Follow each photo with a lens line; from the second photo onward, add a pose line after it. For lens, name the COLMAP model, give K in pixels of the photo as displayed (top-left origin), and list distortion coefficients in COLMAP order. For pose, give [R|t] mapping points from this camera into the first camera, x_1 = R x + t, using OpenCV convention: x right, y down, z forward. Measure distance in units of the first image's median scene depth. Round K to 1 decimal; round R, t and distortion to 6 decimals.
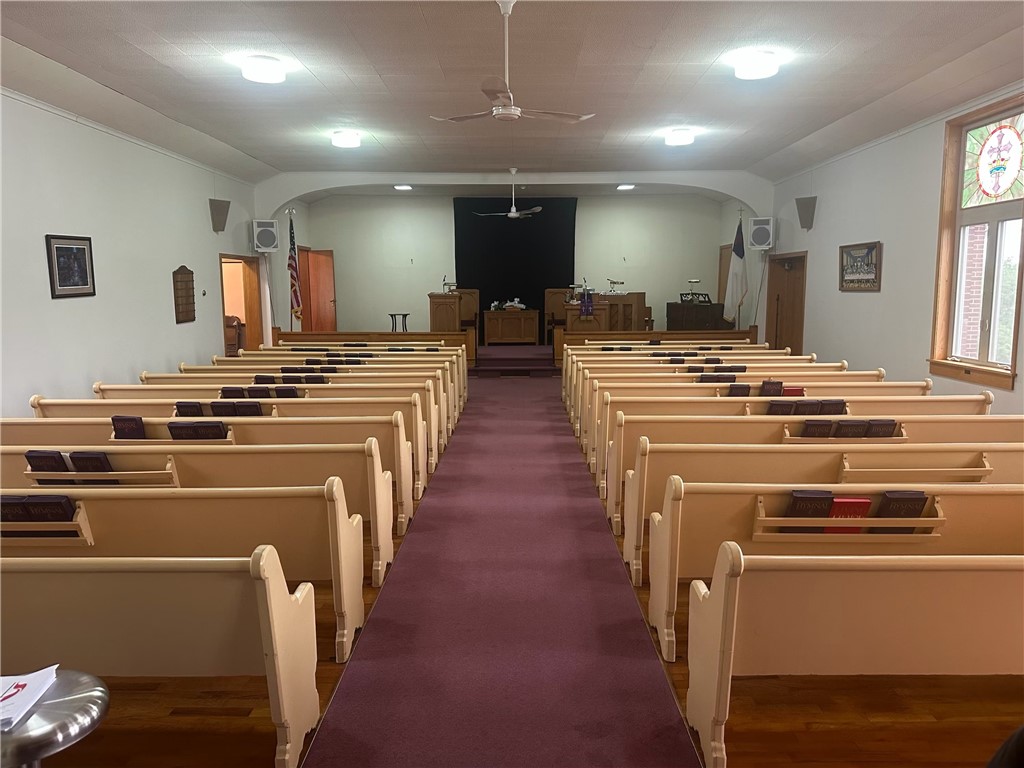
lens RADIAL K [[726.7, 0, 507.9], [0, 726.7, 383.4], [0, 0, 1]] dist [0.061266, -0.004743]
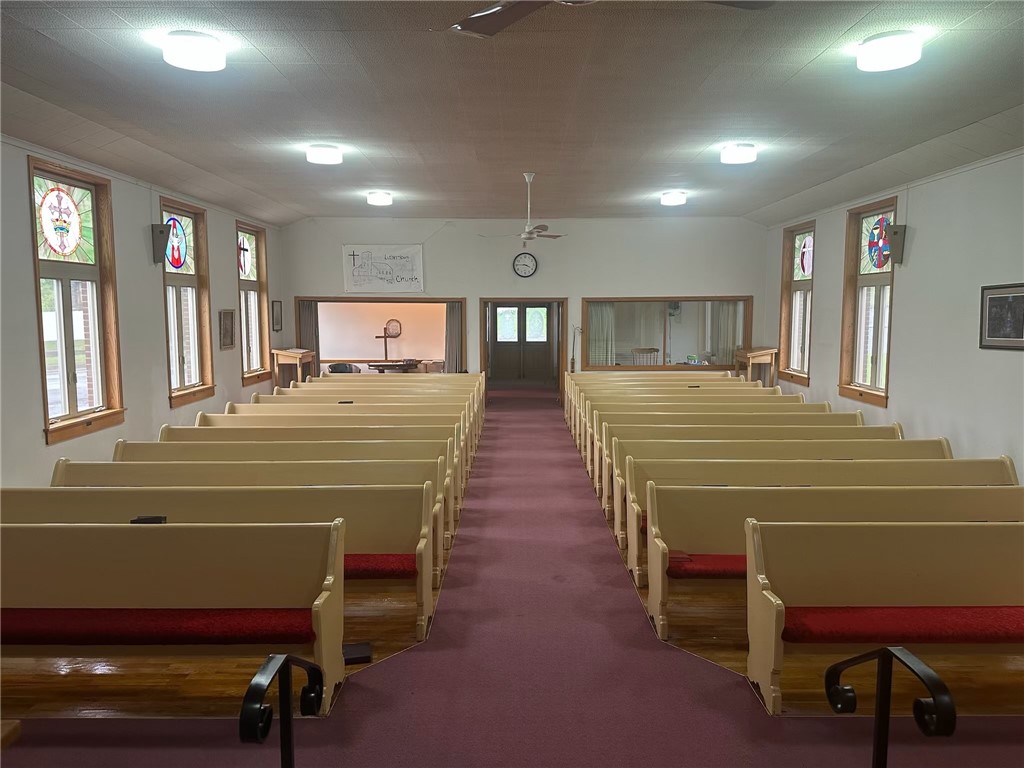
lens RADIAL K [[726.7, 0, 511.4], [0, 726.7, 385.4], [0, 0, 1]] dist [0.061266, -0.004743]
pose [[-0.999987, 0.004999, -0.001348, 0.016736], [0.004532, 0.971025, 0.238934, -0.148016], [0.002504, 0.238925, -0.971035, 0.950651]]
